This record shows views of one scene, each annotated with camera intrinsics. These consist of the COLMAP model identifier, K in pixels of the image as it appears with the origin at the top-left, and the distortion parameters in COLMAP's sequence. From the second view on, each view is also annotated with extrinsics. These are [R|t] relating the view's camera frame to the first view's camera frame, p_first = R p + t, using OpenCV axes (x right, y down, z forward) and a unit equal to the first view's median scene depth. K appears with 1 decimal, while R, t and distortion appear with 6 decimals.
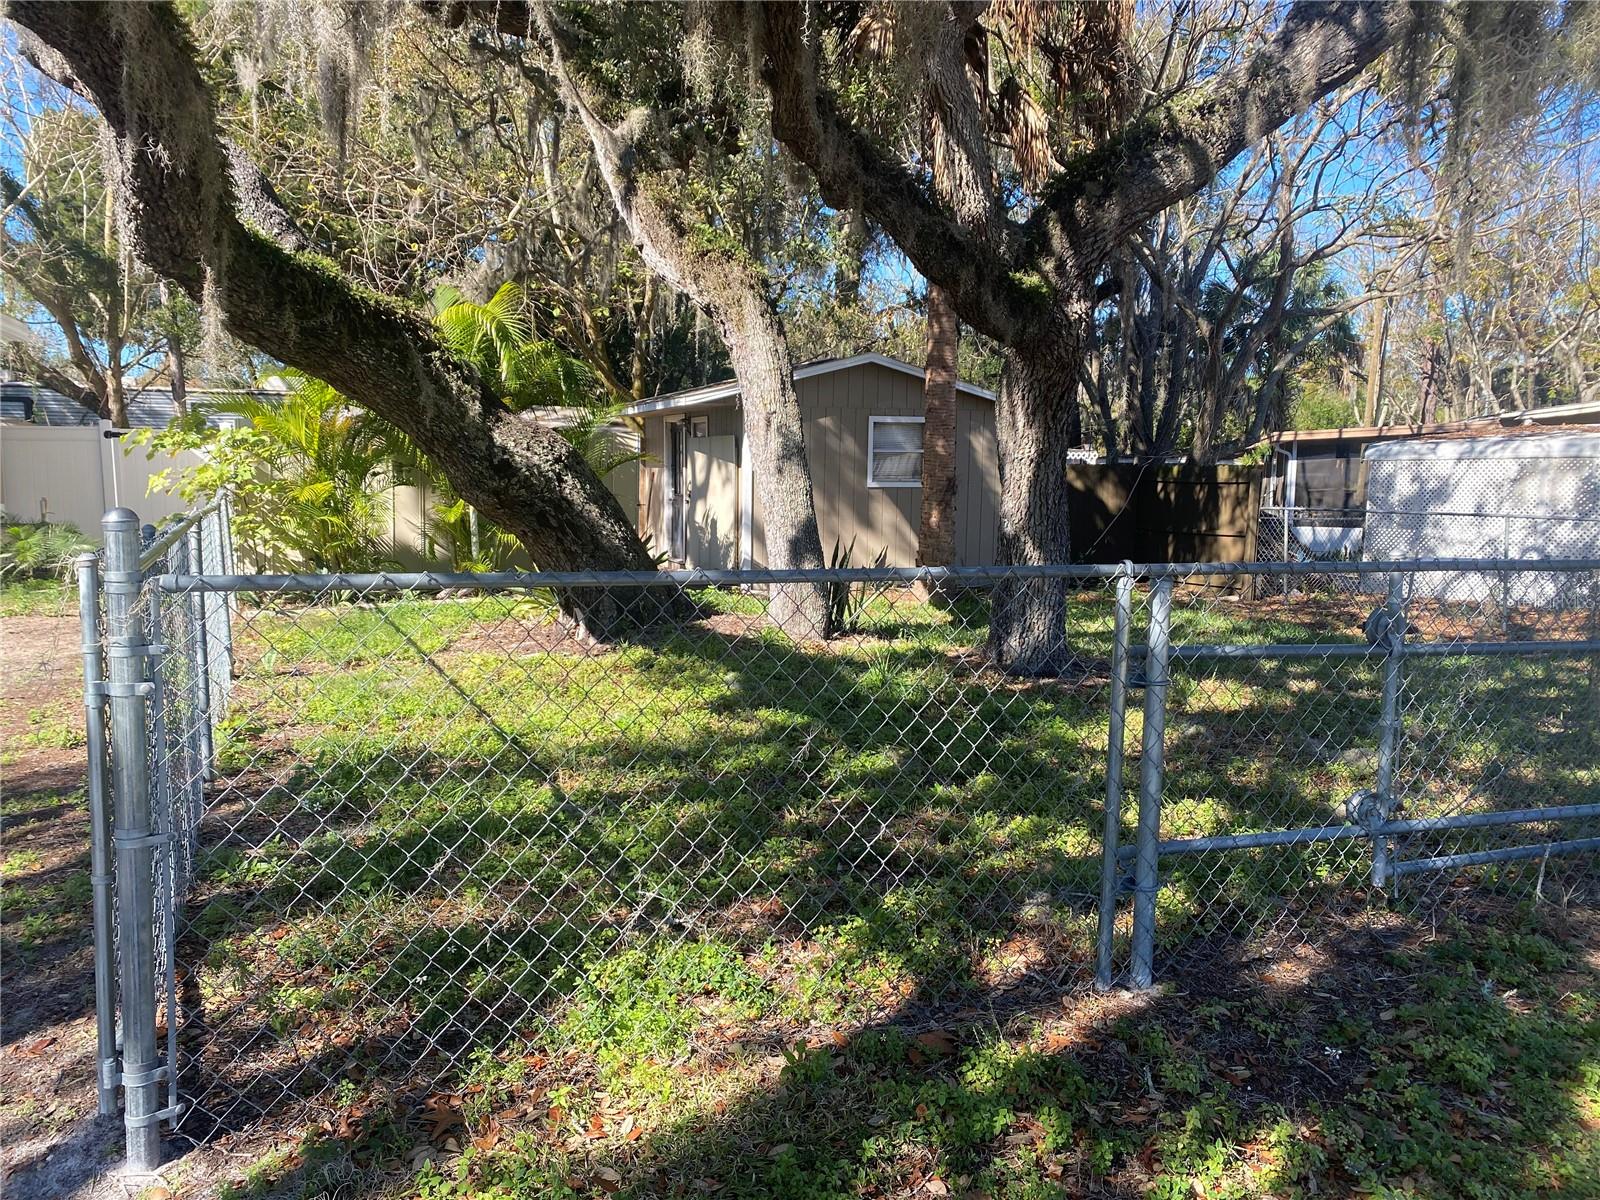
lens RADIAL K [[1215.0, 0, 799.7], [0, 1215.0, 597.3], [0, 0, 1]] dist [0.044343, -0.050203]
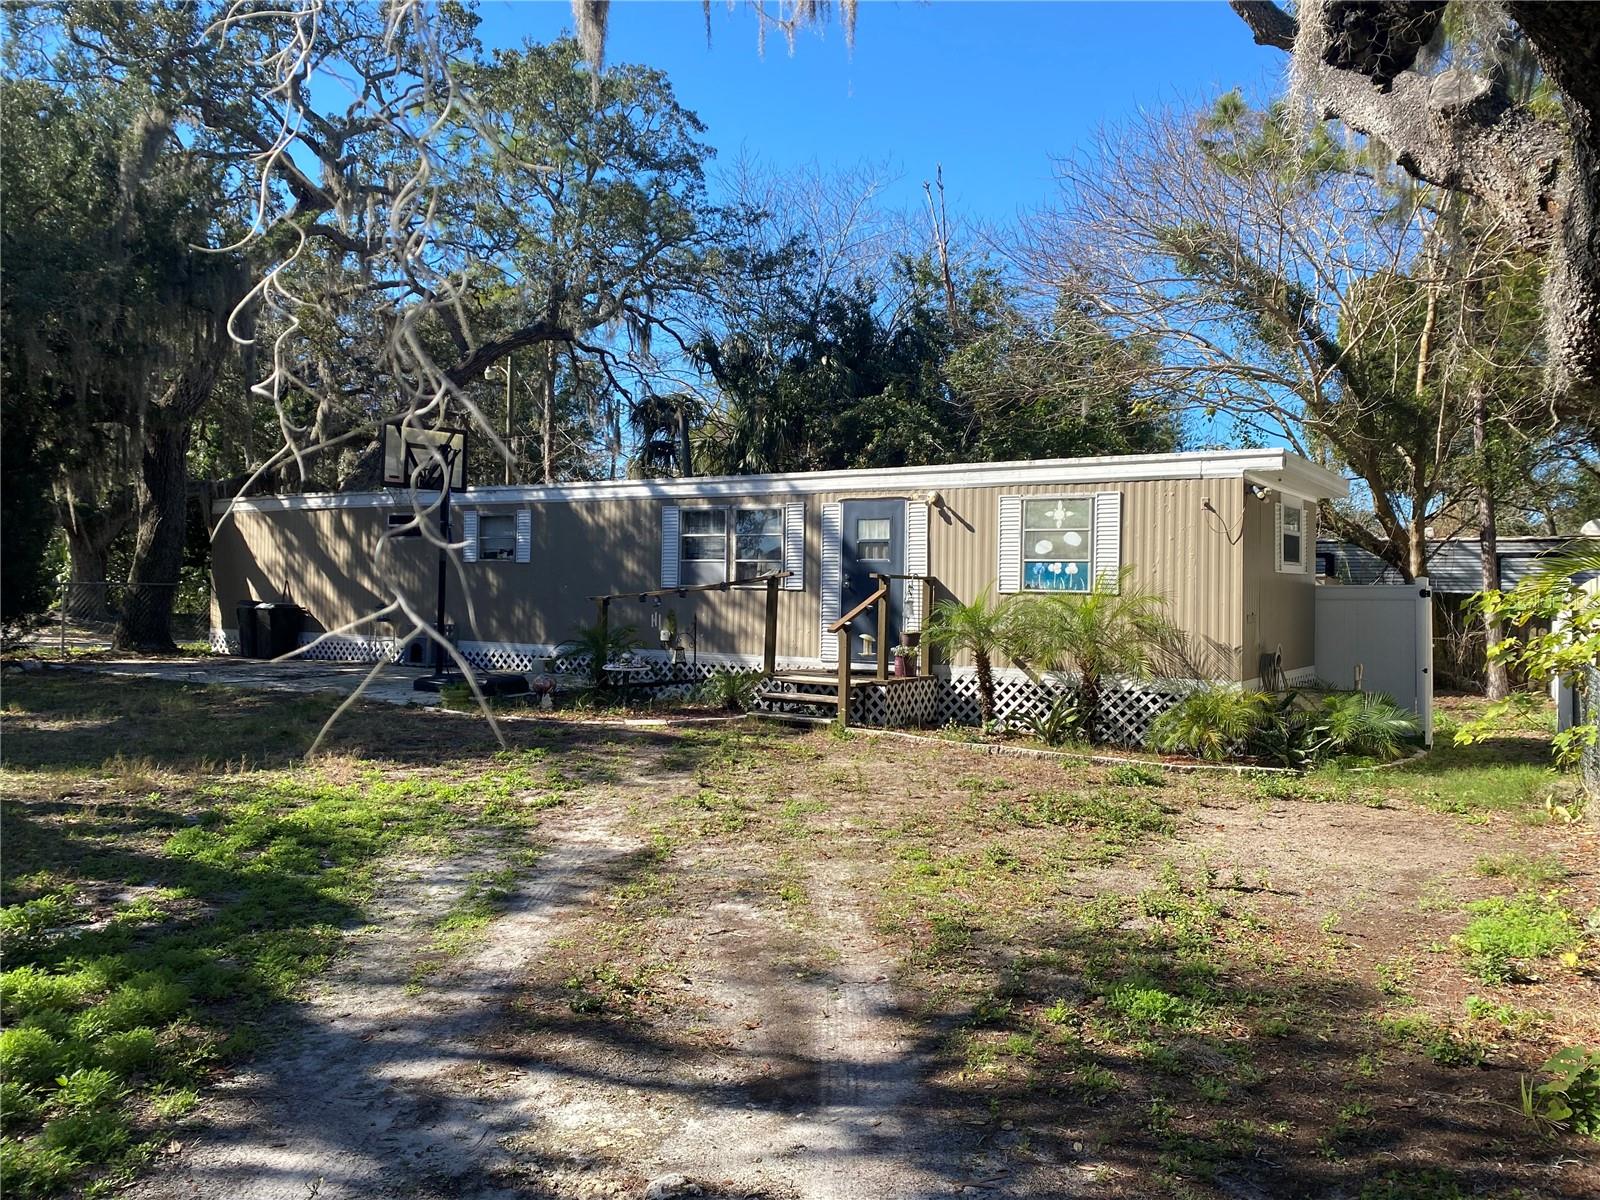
lens RADIAL K [[1215.0, 0, 800.2], [0, 1215.0, 595.6], [0, 0, 1]] dist [0.044343, -0.050203]
pose [[0.582218, 0.000997, -0.813032, -0.066574], [-0.099883, 0.992512, -0.070309, -0.014844], [0.806874, 0.122143, 0.577958, 0.073538]]
